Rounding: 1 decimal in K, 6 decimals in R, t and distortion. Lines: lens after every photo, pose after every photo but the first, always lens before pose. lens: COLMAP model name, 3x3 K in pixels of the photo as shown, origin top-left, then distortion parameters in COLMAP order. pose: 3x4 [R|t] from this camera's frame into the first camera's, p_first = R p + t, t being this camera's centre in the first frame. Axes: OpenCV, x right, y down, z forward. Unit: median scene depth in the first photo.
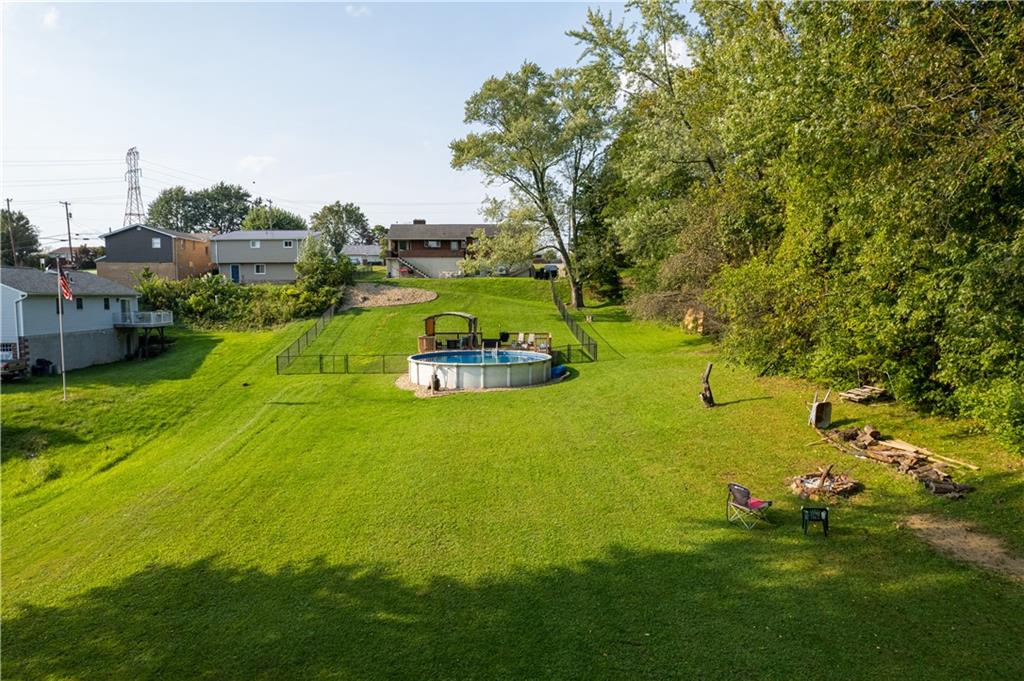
lens RADIAL K [[661.8, 0, 512.0], [0, 661.8, 340.5], [0, 0, 1]] dist [-0.001190, -0.000171]
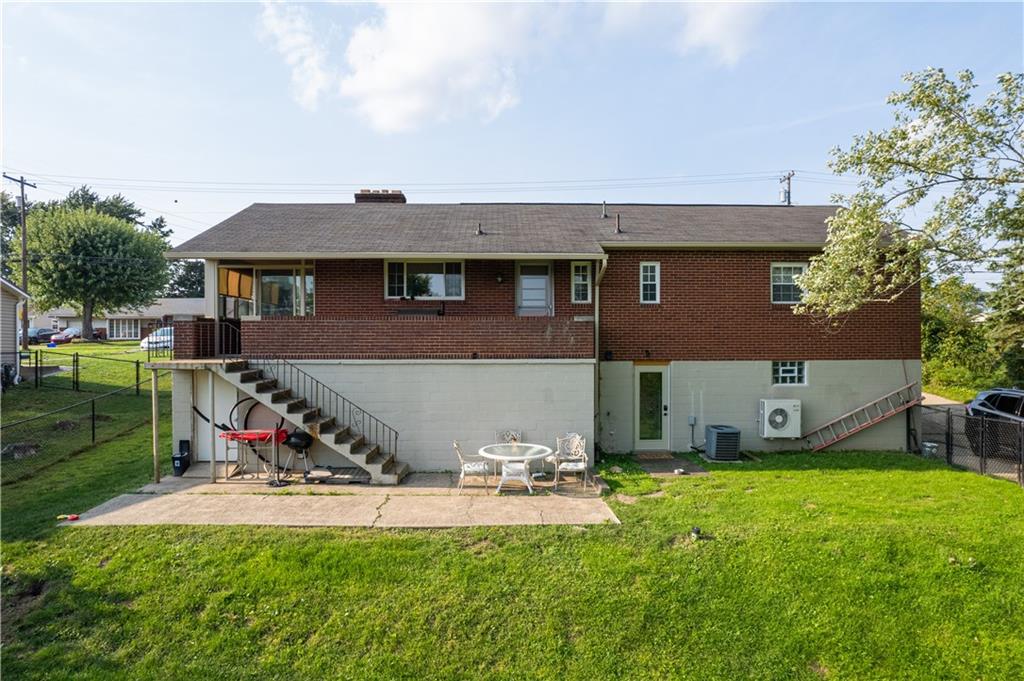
lens RADIAL K [[661.8, 0, 512.0], [0, 661.8, 340.5], [0, 0, 1]] dist [-0.001190, -0.000171]
pose [[0.999663, 0.003474, -0.025712, -0.099588], [-0.005518, 0.996791, -0.079856, -0.126316], [0.025352, 0.079971, 0.996475, 0.896790]]
